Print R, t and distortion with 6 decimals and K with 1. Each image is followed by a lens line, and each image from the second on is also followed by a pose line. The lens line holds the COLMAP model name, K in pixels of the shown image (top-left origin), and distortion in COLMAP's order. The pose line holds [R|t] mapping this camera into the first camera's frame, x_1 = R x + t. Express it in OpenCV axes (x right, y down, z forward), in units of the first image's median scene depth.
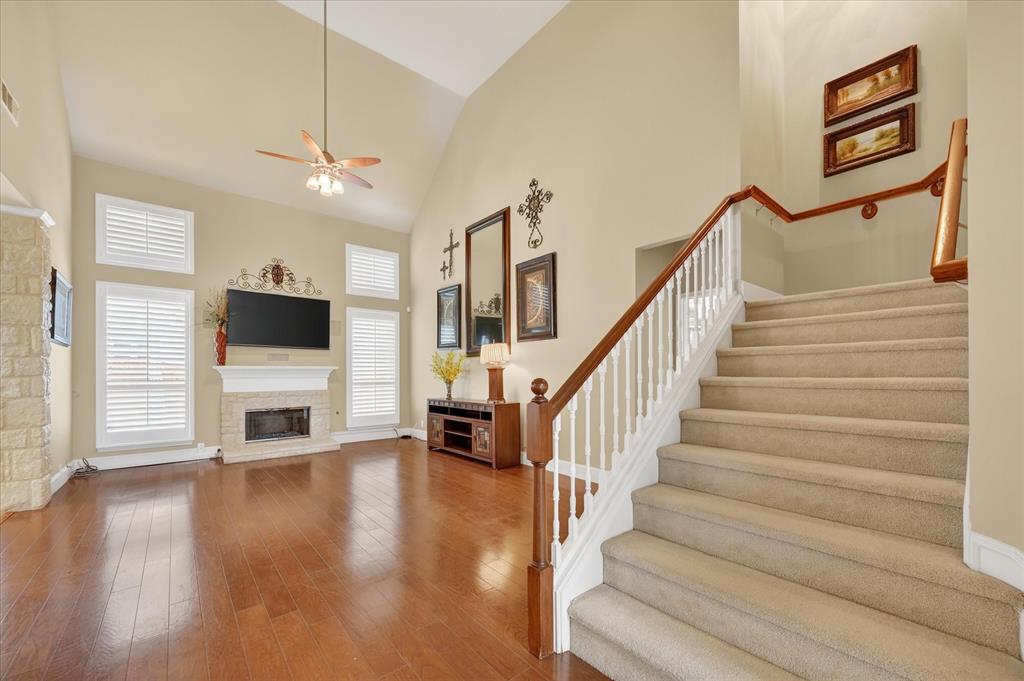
lens RADIAL K [[404.1, 0, 523.4], [0, 404.1, 372.8], [0, 0, 1]] dist [-0.000383, 0.000003]
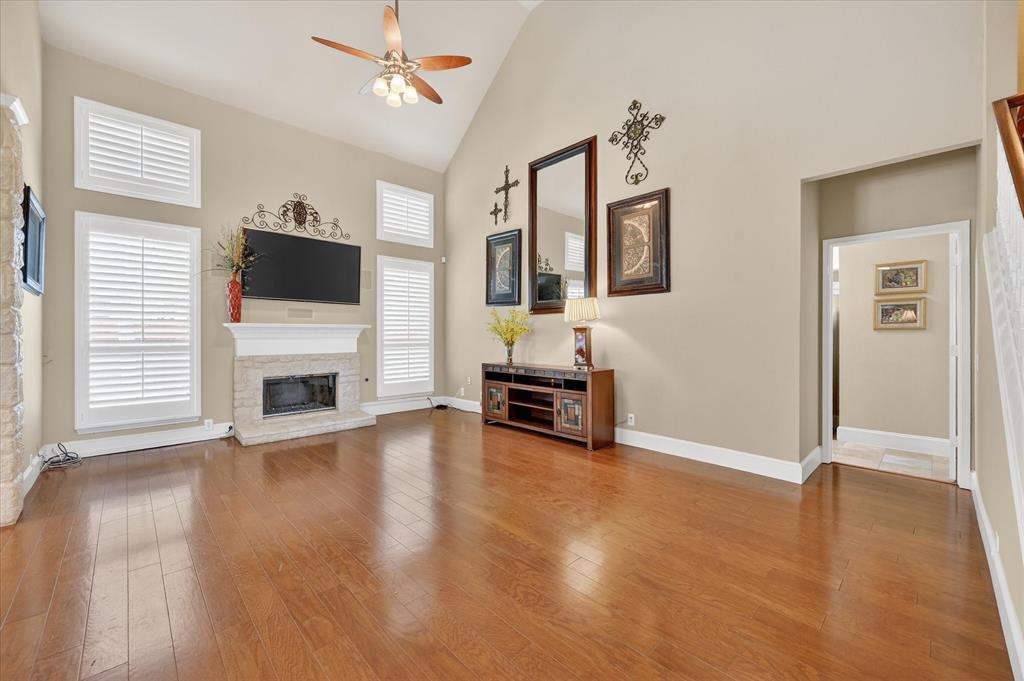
lens RADIAL K [[407.2, 0, 521.2], [0, 407.2, 335.5], [0, 0, 1]] dist [0.000095, 0.000298]
pose [[0.998138, 0.004545, 0.060824, -0.229768], [-0.004809, 0.999980, 0.004196, 0.001432], [-0.060803, -0.004481, 0.998140, 0.156387]]
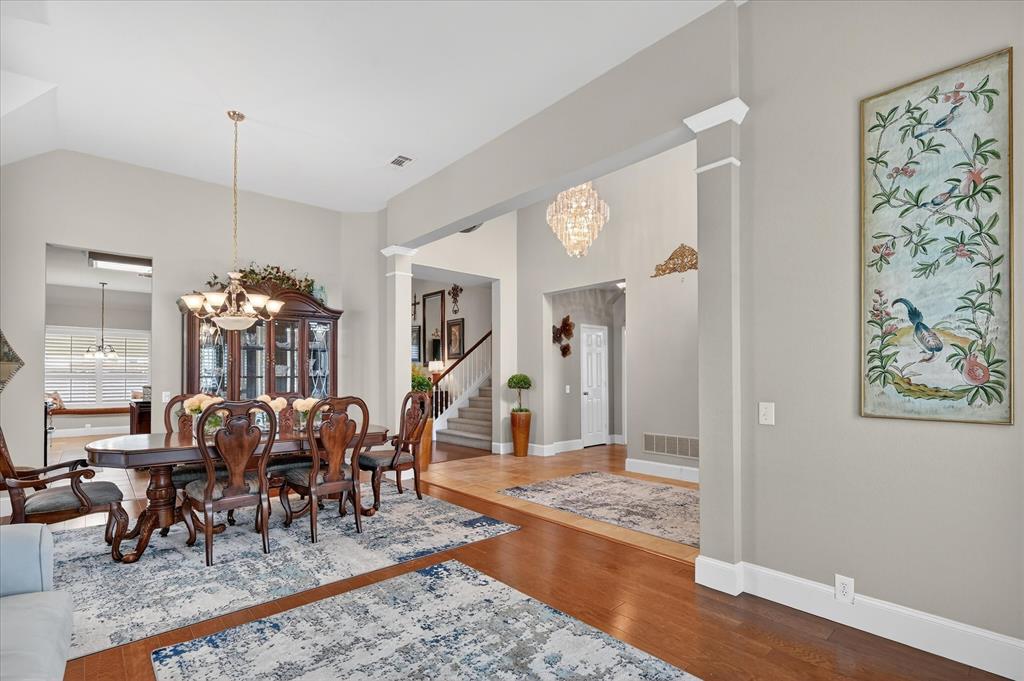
lens RADIAL K [[482.0, 0, 523.2], [0, 482.0, 371.0], [0, 0, 1]] dist [-0.000460, -0.000029]
pose [[0.999798, 0.002446, 0.019945, 0.284719], [-0.002279, 0.999962, -0.008382, -0.004377], [-0.019965, 0.008335, 0.999766, -1.252502]]
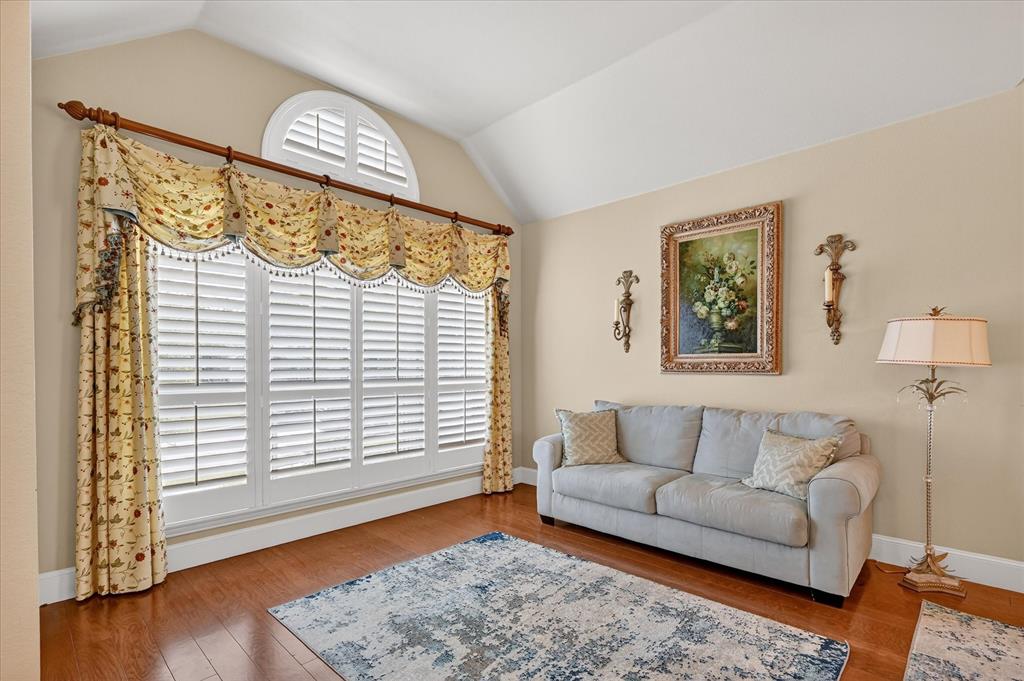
lens RADIAL K [[482.0, 0, 523.2], [0, 482.0, 371.0], [0, 0, 1]] dist [-0.000460, -0.000029]
pose [[-0.995152, 0.009935, -0.097844, 0.289138], [0.009428, 0.999940, 0.005639, -0.003306], [0.097894, 0.004689, -0.995186, -0.559692]]
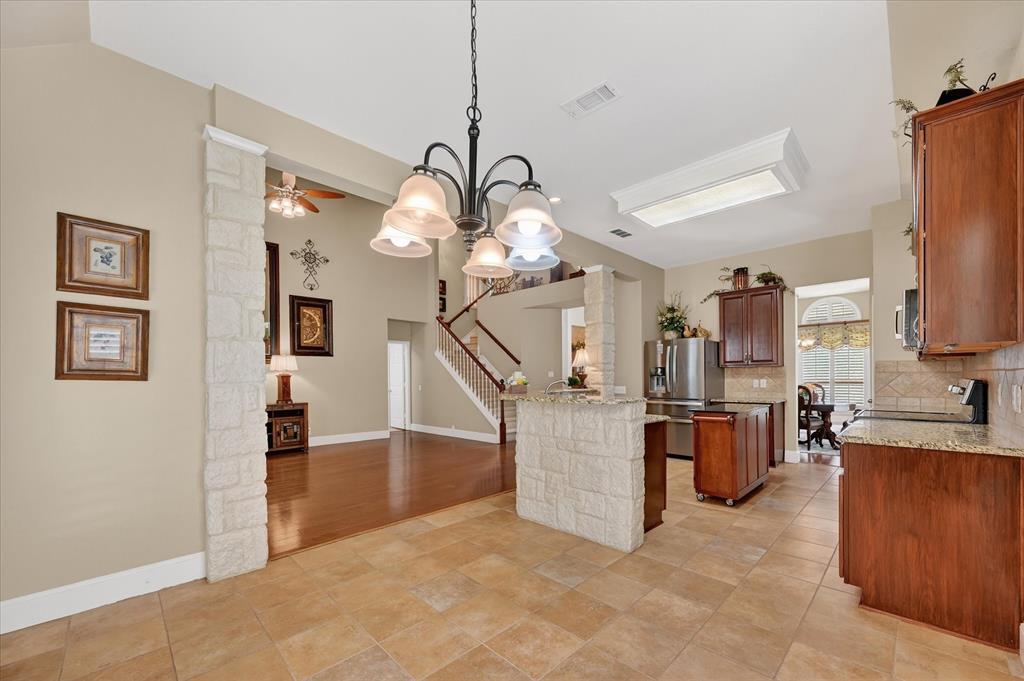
lens RADIAL K [[403.8, 0, 516.9], [0, 403.8, 376.9], [0, 0, 1]] dist [-0.001053, -0.000084]
pose [[-0.080690, 0.008742, 0.996701, -1.264455], [0.006817, 0.999943, -0.008219, 0.007850], [-0.996716, 0.006131, -0.080745, 0.361241]]
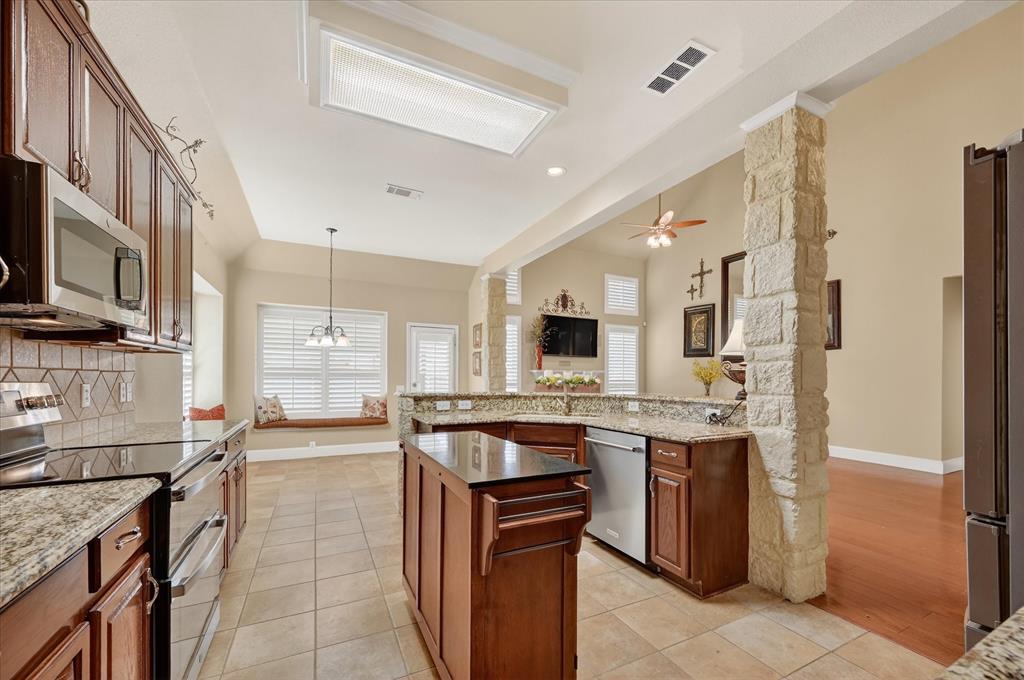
lens RADIAL K [[403.8, 0, 516.9], [0, 403.8, 376.4], [0, 0, 1]] dist [-0.001053, -0.000084]
pose [[0.968348, 0.007990, -0.249475, -0.475795], [-0.007846, 0.999968, 0.001573, 0.002842], [0.249479, 0.000434, 0.968380, -0.366156]]
